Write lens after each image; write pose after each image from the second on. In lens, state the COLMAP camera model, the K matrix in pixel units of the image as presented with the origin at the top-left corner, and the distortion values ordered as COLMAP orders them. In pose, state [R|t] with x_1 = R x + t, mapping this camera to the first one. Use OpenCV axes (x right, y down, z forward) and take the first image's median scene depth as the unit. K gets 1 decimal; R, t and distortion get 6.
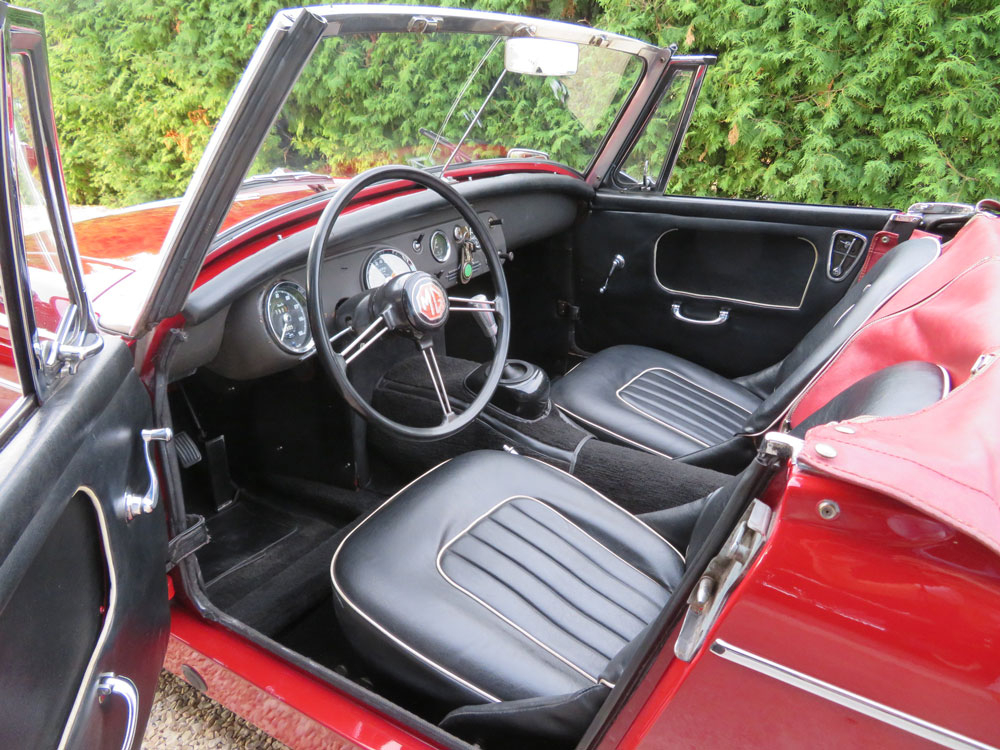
lens RADIAL K [[708.2, 0, 502.0], [0, 708.2, 382.4], [0, 0, 1]] dist [-0.000708, 0.001723]
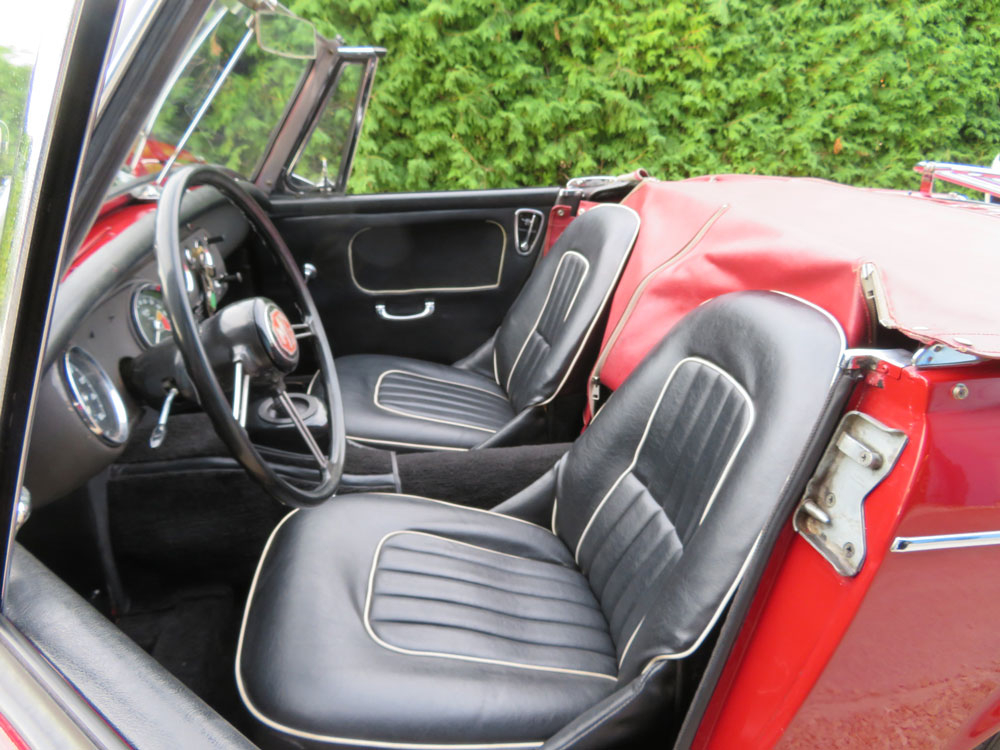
lens RADIAL K [[708.2, 0, 508.0], [0, 708.2, 377.8], [0, 0, 1]] dist [-0.000708, 0.001723]
pose [[0.780902, -0.237731, 0.577647, -0.092964], [0.251504, 0.966140, 0.057615, -0.011625], [-0.571785, 0.100289, 0.814251, 0.053464]]
